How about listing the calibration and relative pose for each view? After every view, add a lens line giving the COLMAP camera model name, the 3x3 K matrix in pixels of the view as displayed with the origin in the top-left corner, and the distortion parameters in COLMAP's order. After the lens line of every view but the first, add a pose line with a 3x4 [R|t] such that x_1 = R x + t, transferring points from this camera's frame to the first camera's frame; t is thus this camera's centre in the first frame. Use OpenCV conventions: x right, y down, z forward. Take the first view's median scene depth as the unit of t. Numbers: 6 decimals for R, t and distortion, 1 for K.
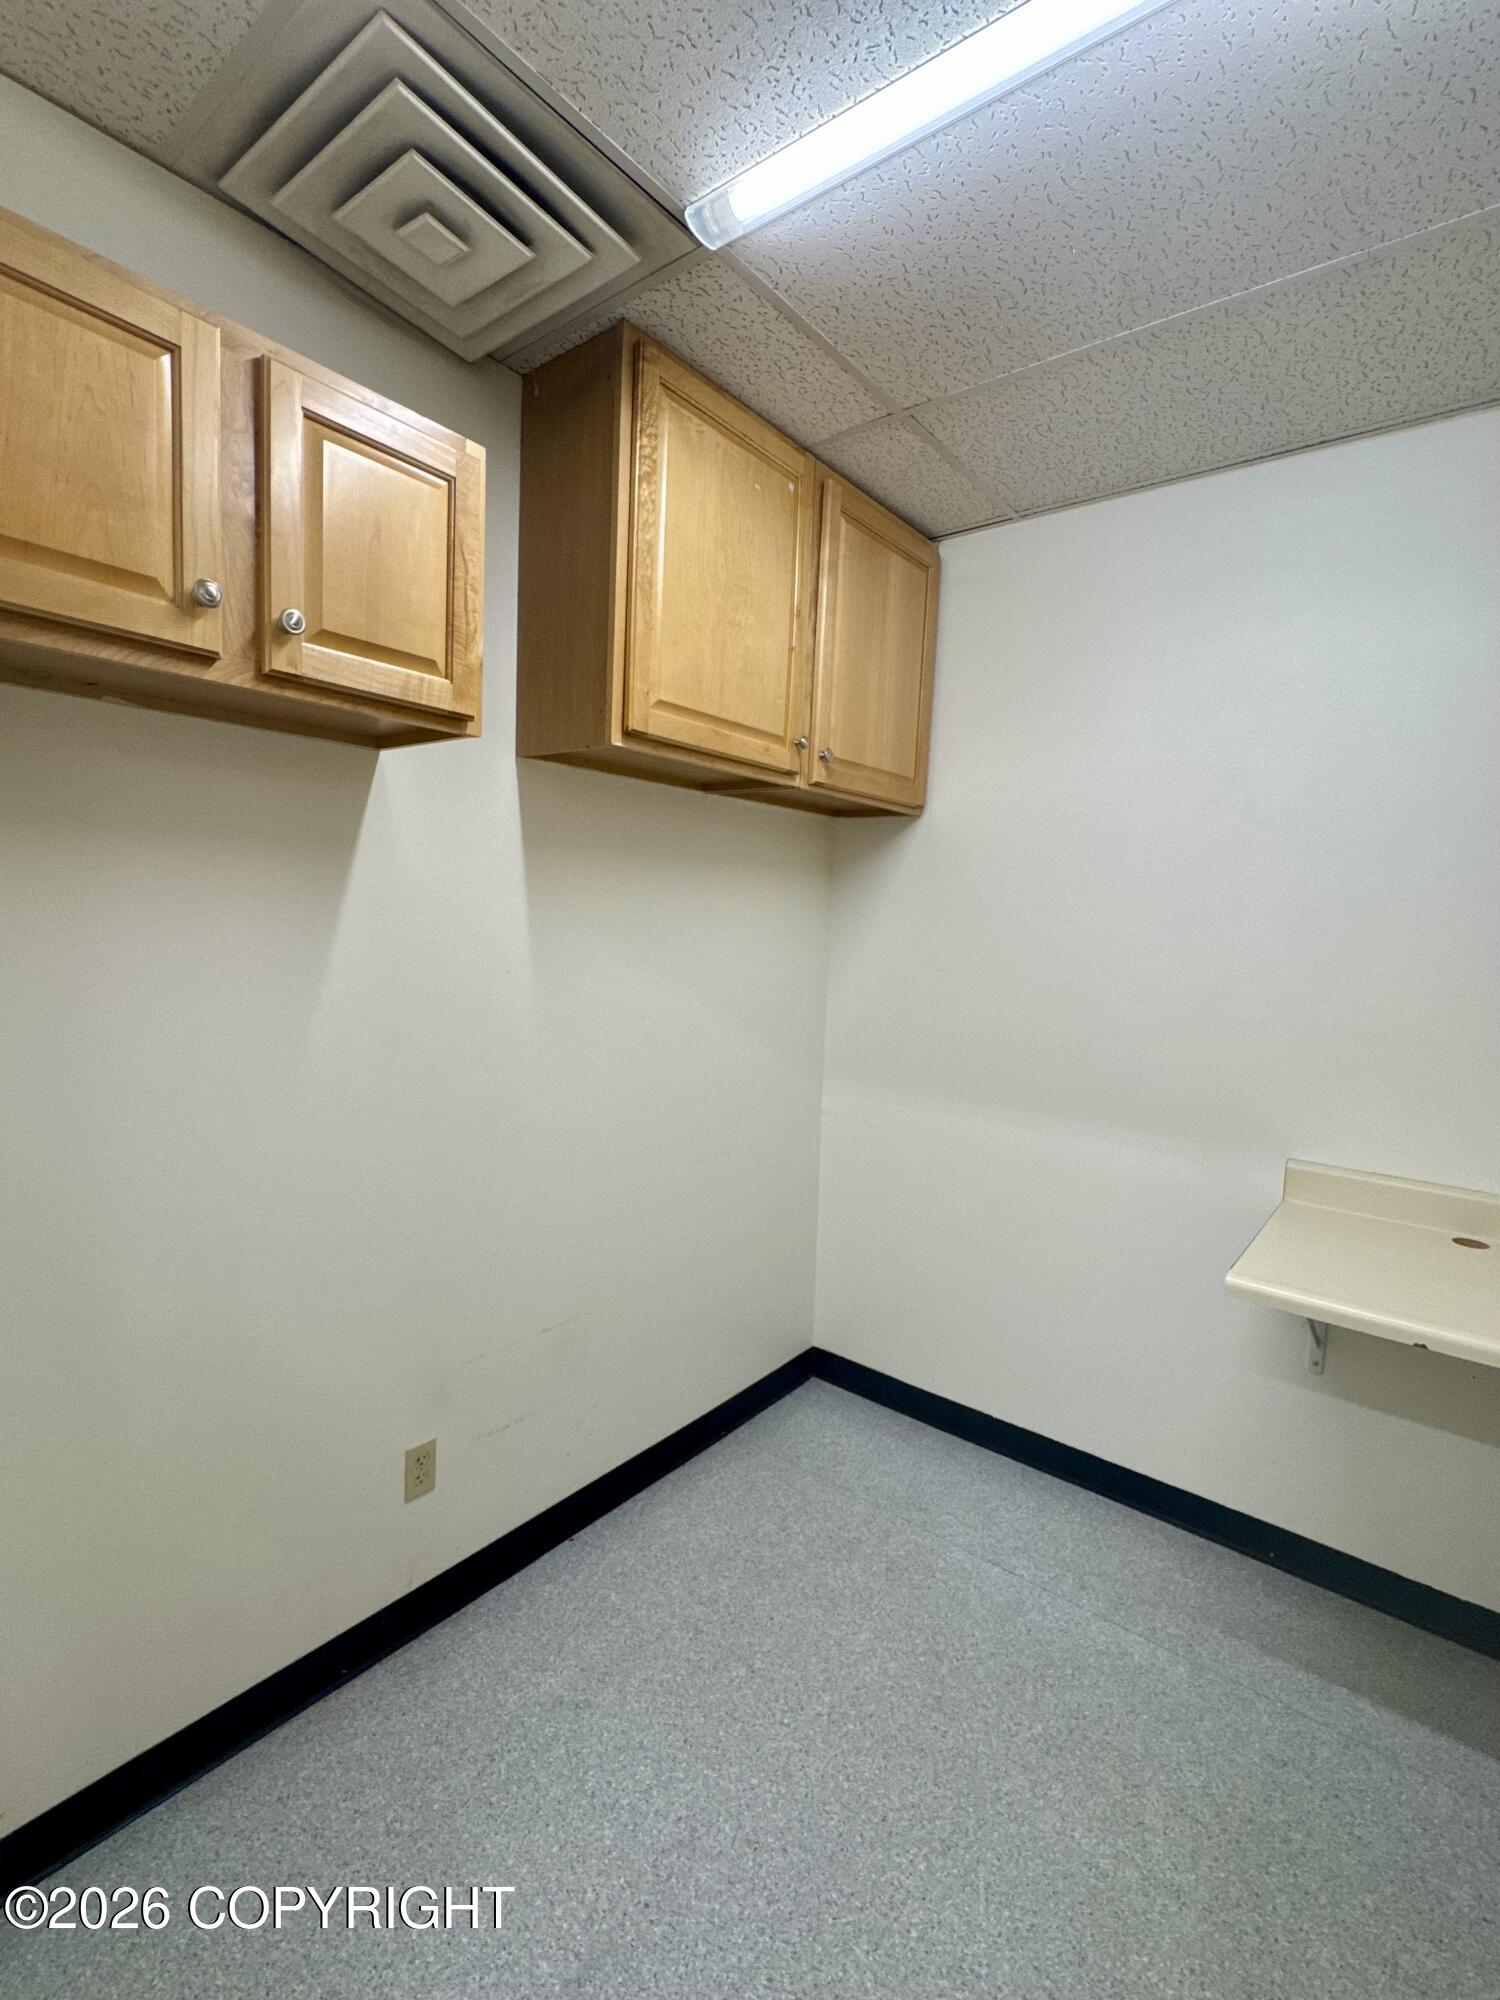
lens RADIAL K [[856.0, 0, 732.5], [0, 856.0, 1000.1], [0, 0, 1]] dist [-0.012784, 0.000224]
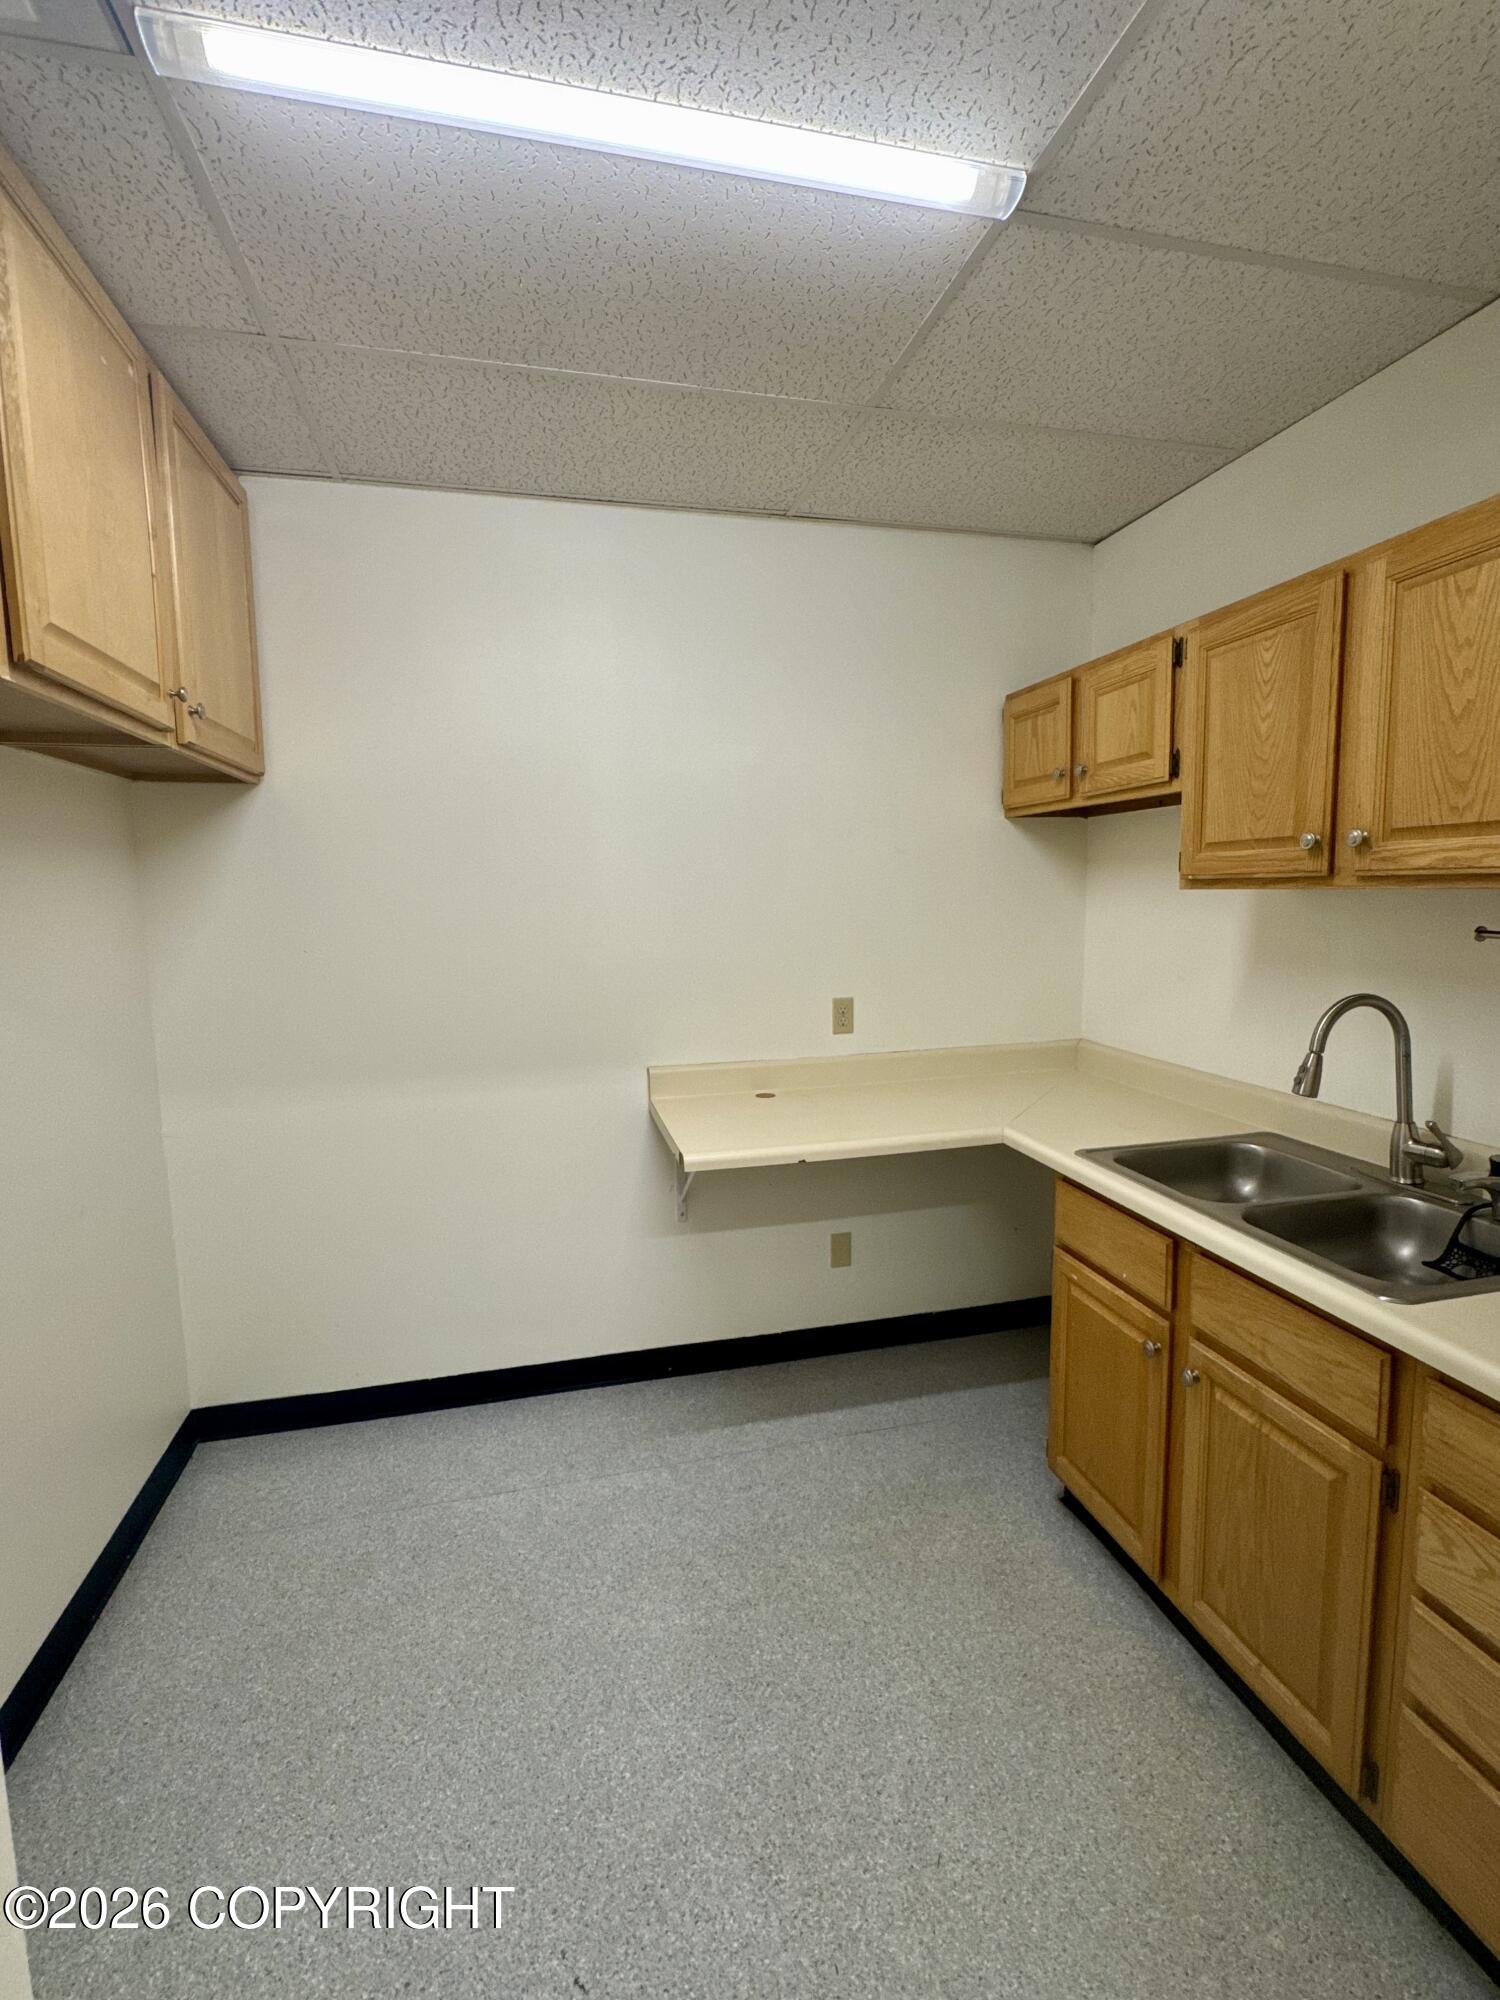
lens RADIAL K [[856.0, 0, 732.5], [0, 856.0, 1000.1], [0, 0, 1]] dist [-0.012784, 0.000224]
pose [[0.639775, -0.144235, 0.754907, -0.257567], [0.115561, 0.989119, 0.091048, -0.020495], [-0.759825, 0.028988, 0.649481, 0.064657]]
